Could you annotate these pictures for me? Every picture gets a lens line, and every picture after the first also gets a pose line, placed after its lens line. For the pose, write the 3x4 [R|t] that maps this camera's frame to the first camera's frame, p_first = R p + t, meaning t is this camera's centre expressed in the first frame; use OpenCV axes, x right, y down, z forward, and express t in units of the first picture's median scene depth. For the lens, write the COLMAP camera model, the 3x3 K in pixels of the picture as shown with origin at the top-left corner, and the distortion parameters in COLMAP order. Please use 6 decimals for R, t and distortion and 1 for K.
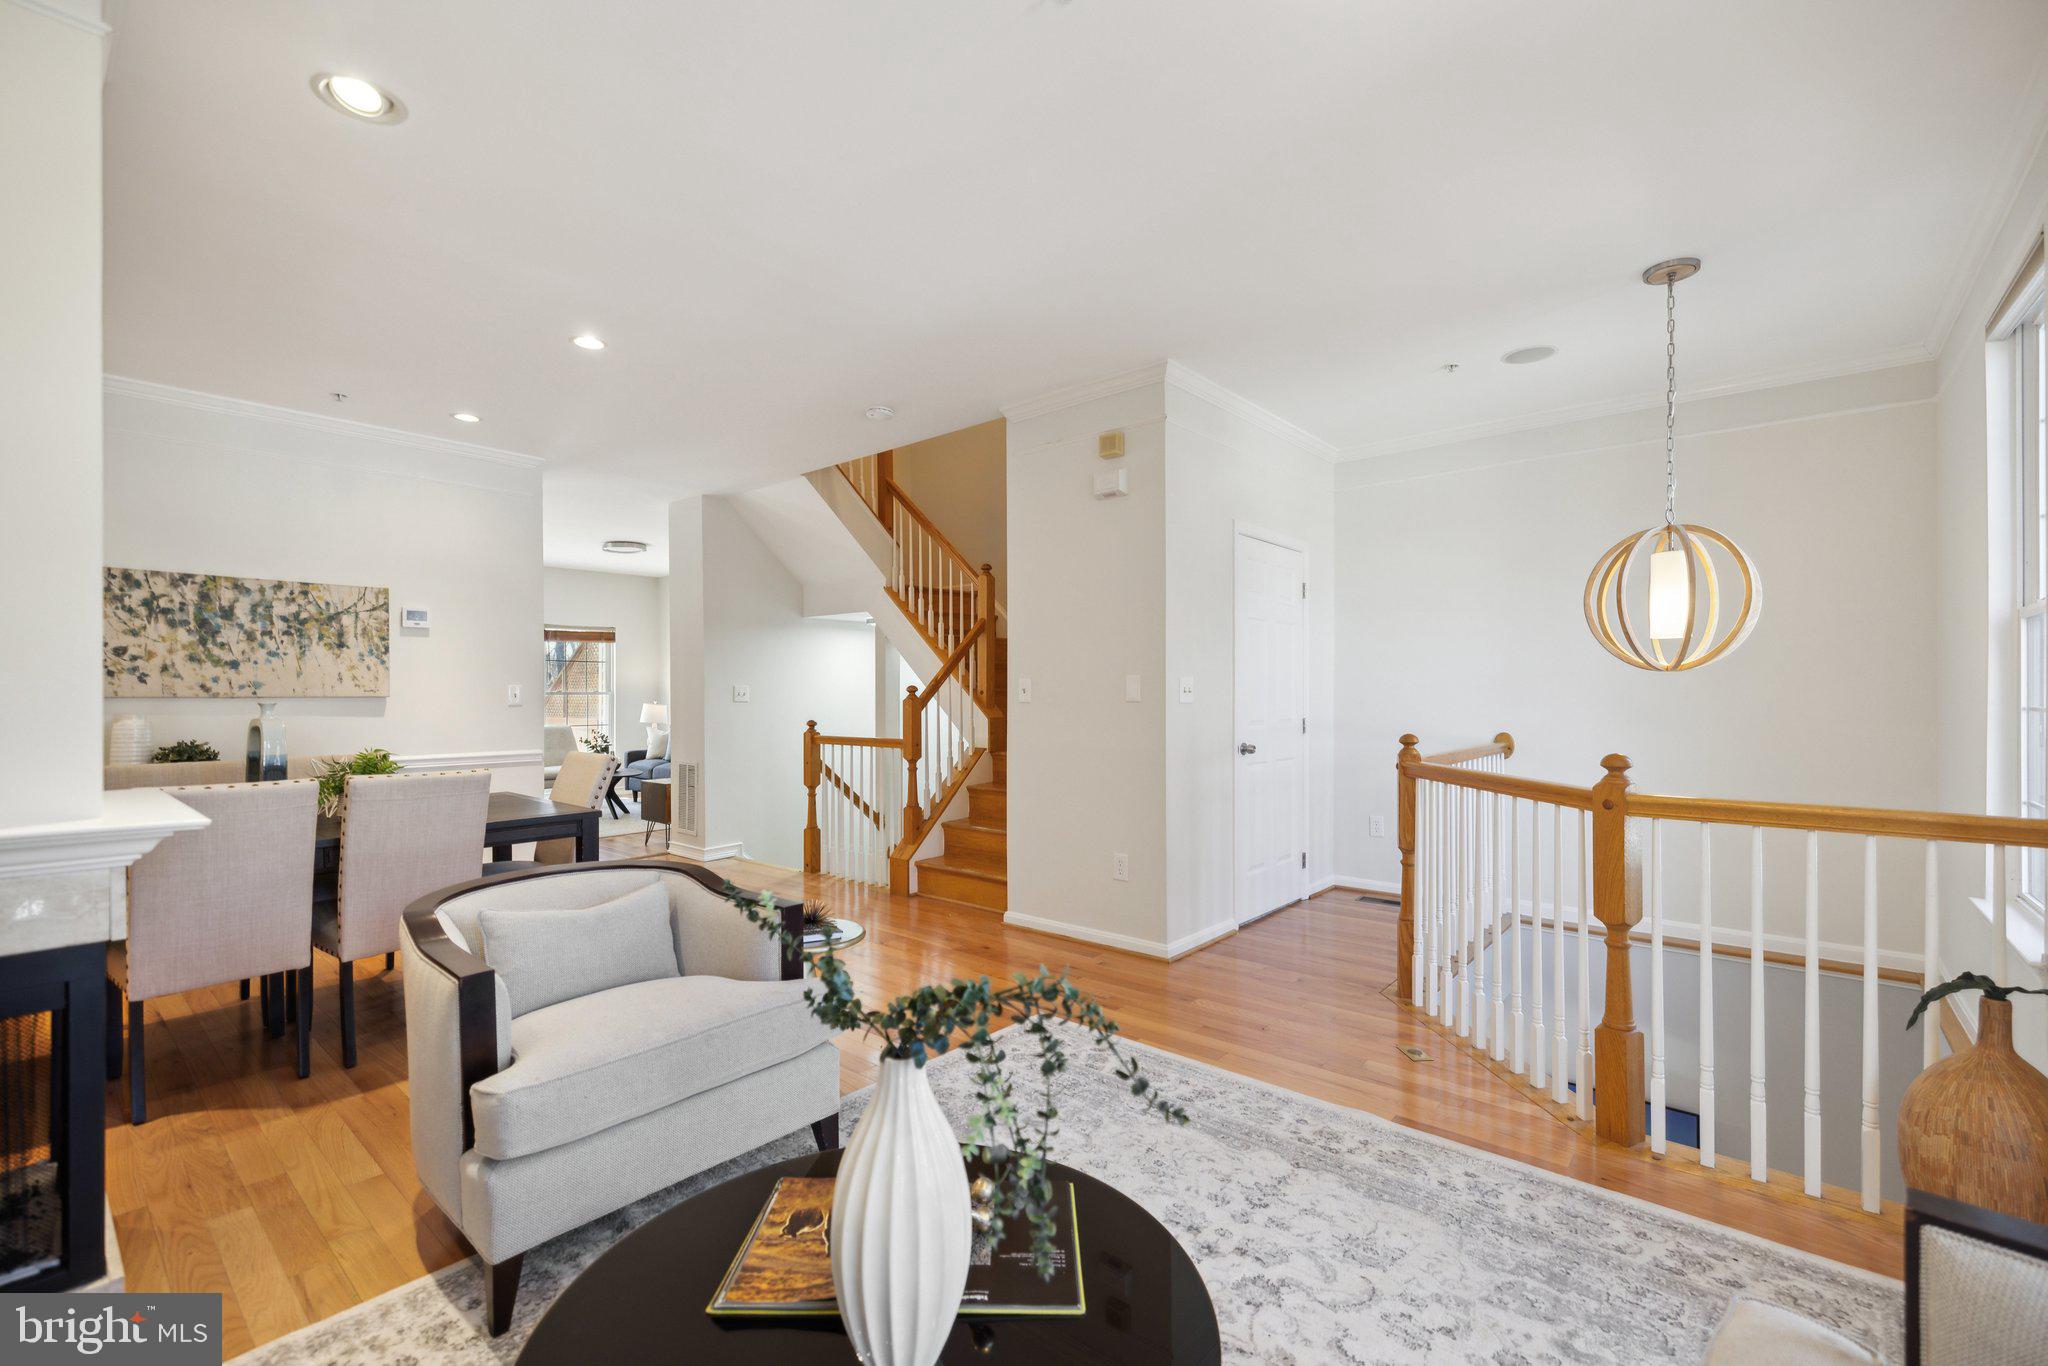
lens RADIAL K [[875.8, 0, 1028.1], [0, 875.8, 693.3], [0, 0, 1]] dist [0.000398, 0.000310]
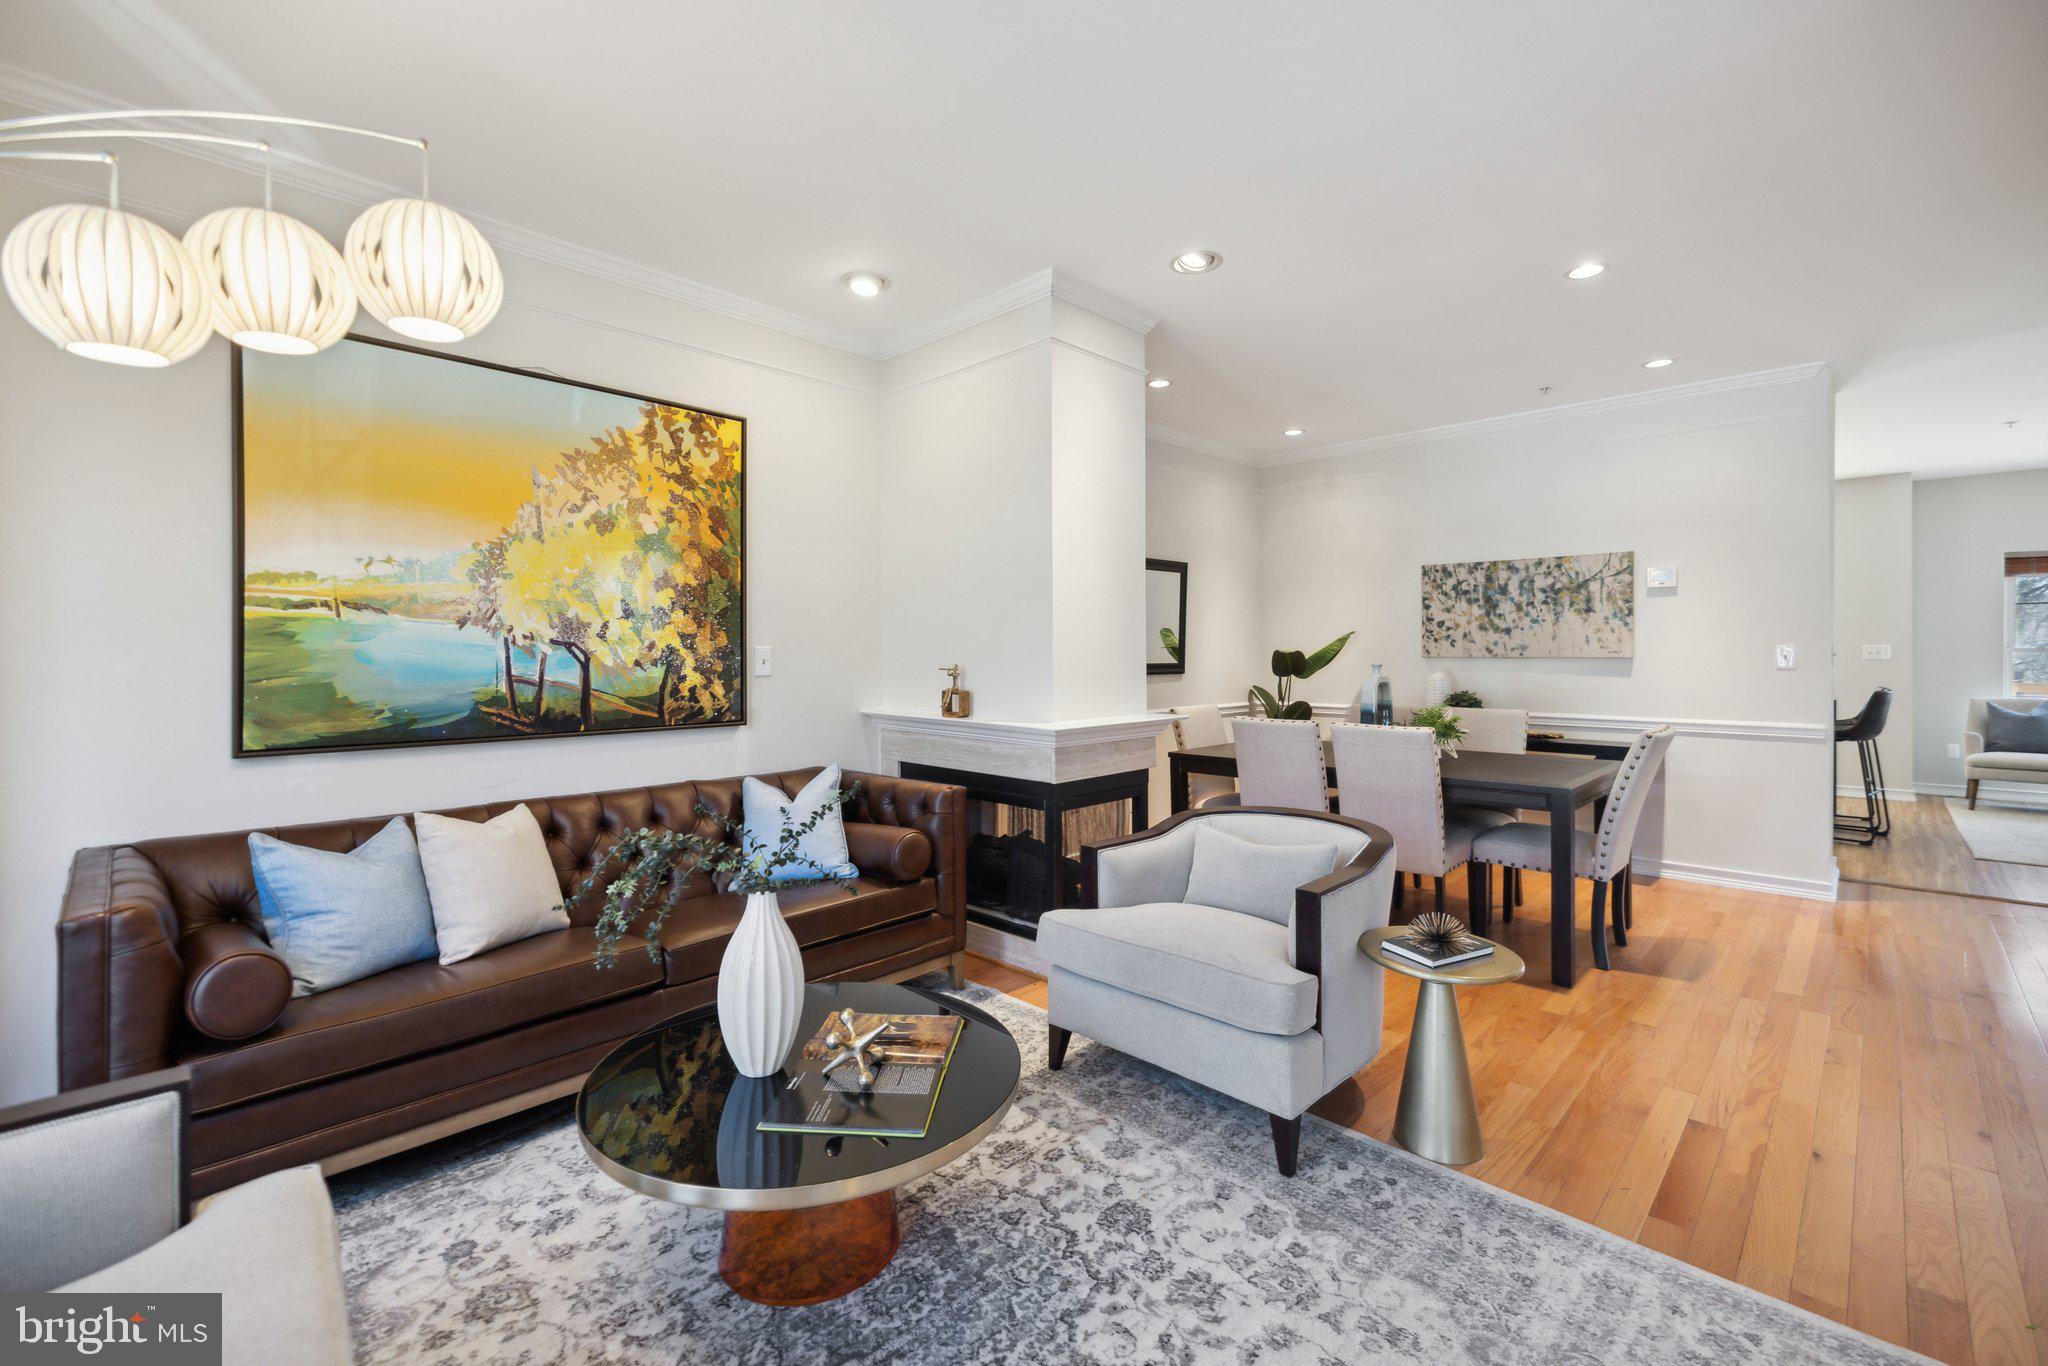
lens RADIAL K [[875.8, 0, 1021.0], [0, 875.8, 657.4], [0, 0, 1]] dist [0.000398, 0.000310]
pose [[-0.069131, 0.010997, -0.997547, 0.365703], [0.006072, 0.999925, 0.010602, -0.012768], [0.997589, -0.005324, -0.069193, 0.393901]]
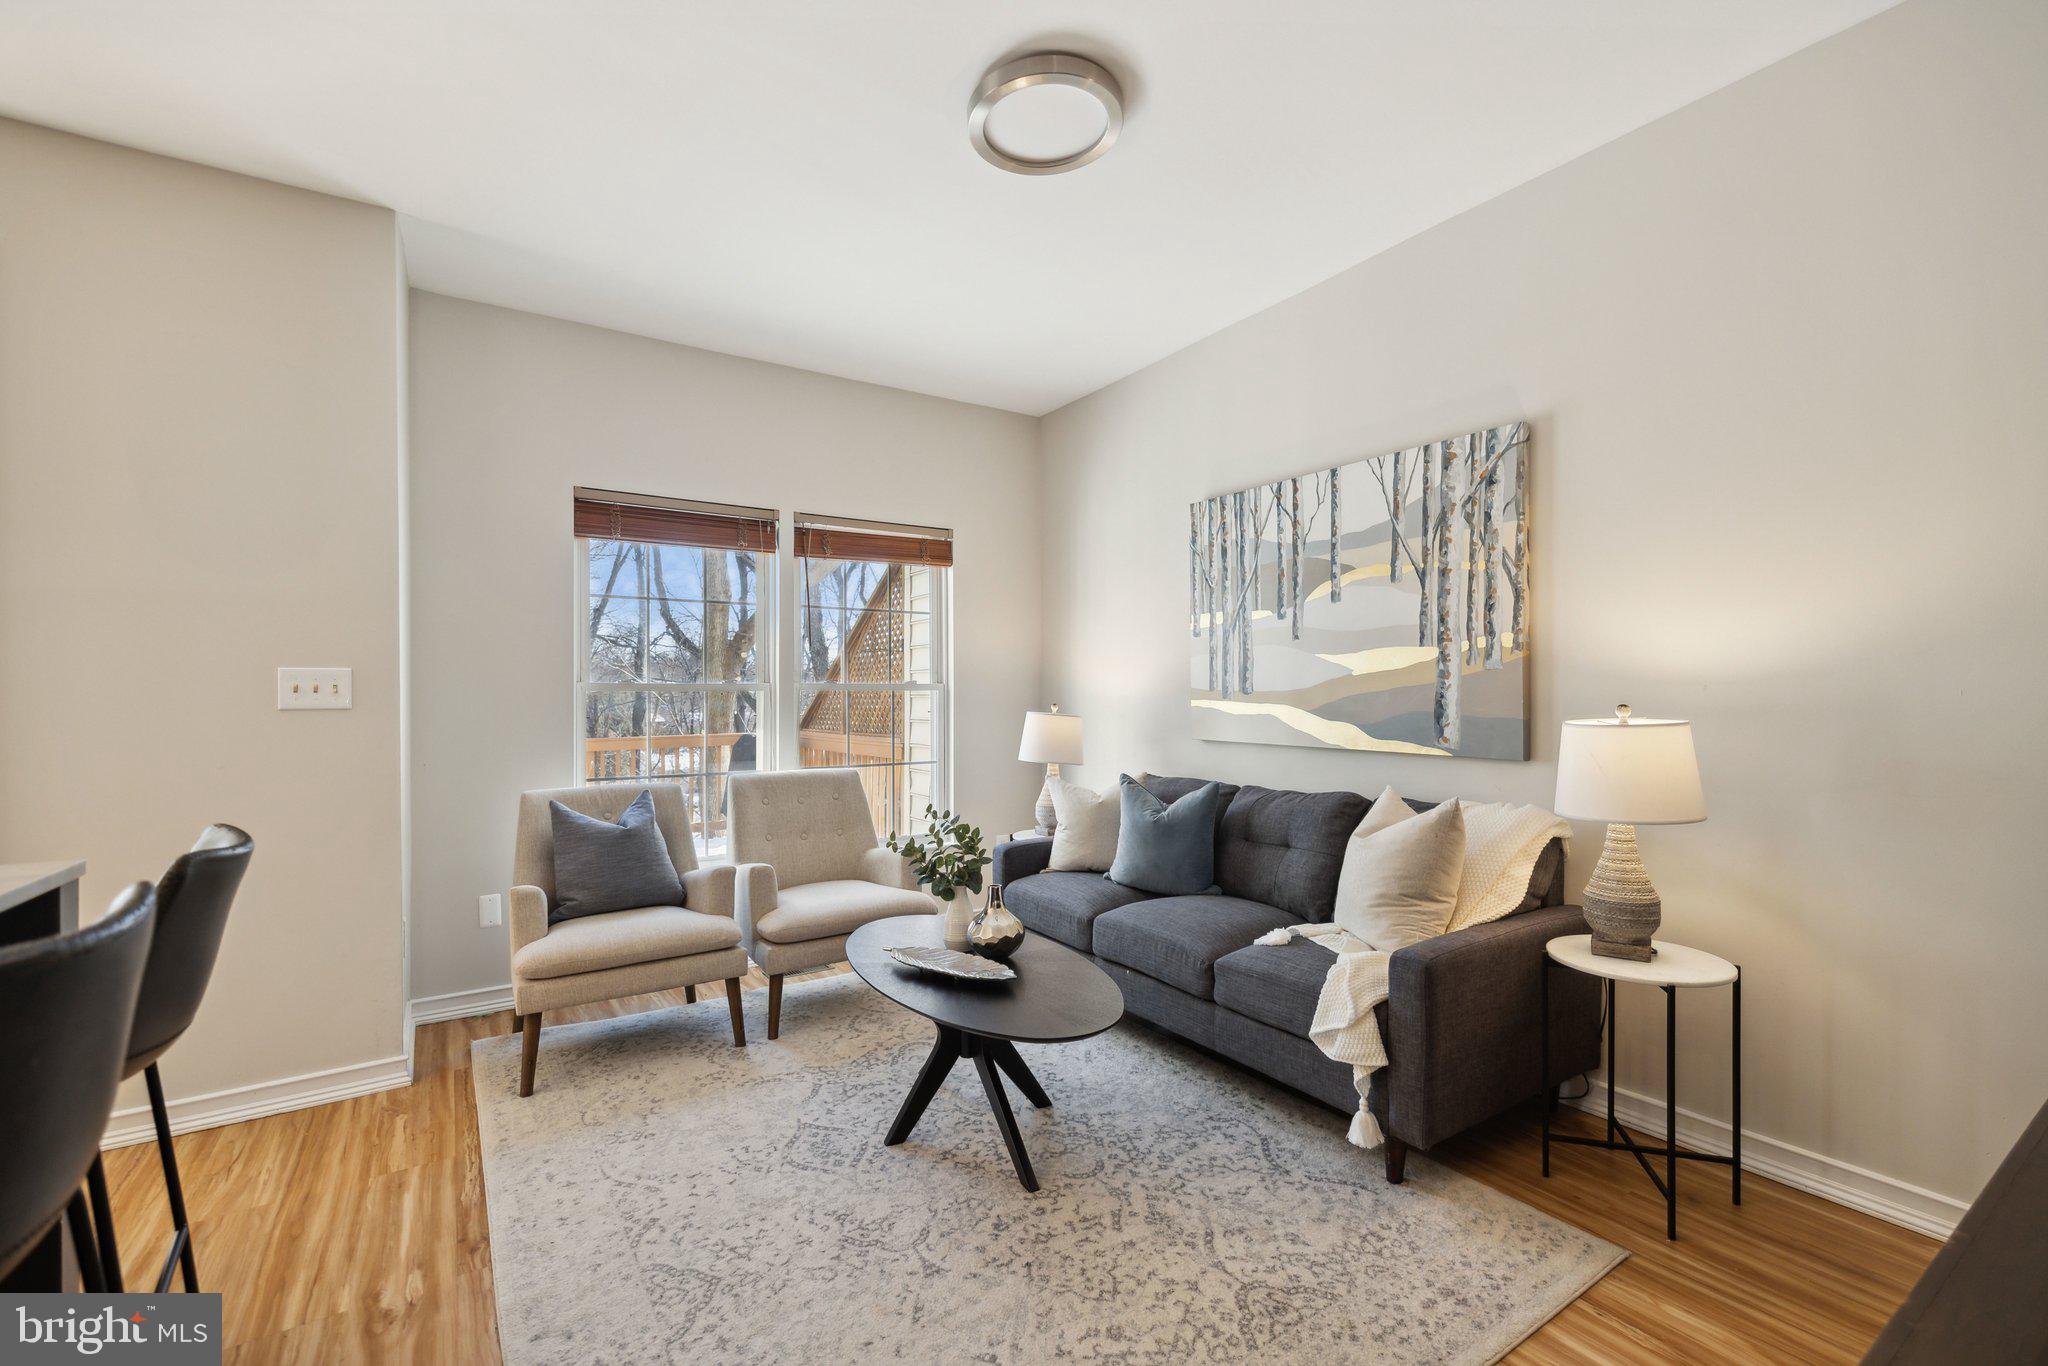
lens RADIAL K [[875.8, 0, 1024.4], [0, 875.8, 690.6], [0, 0, 1]] dist [0.000398, 0.000310]
pose [[0.960793, 0.002897, -0.277252, -0.773738], [-0.002558, 0.999995, 0.001583, 0.004506], [0.277255, -0.000812, 0.960796, 1.455651]]
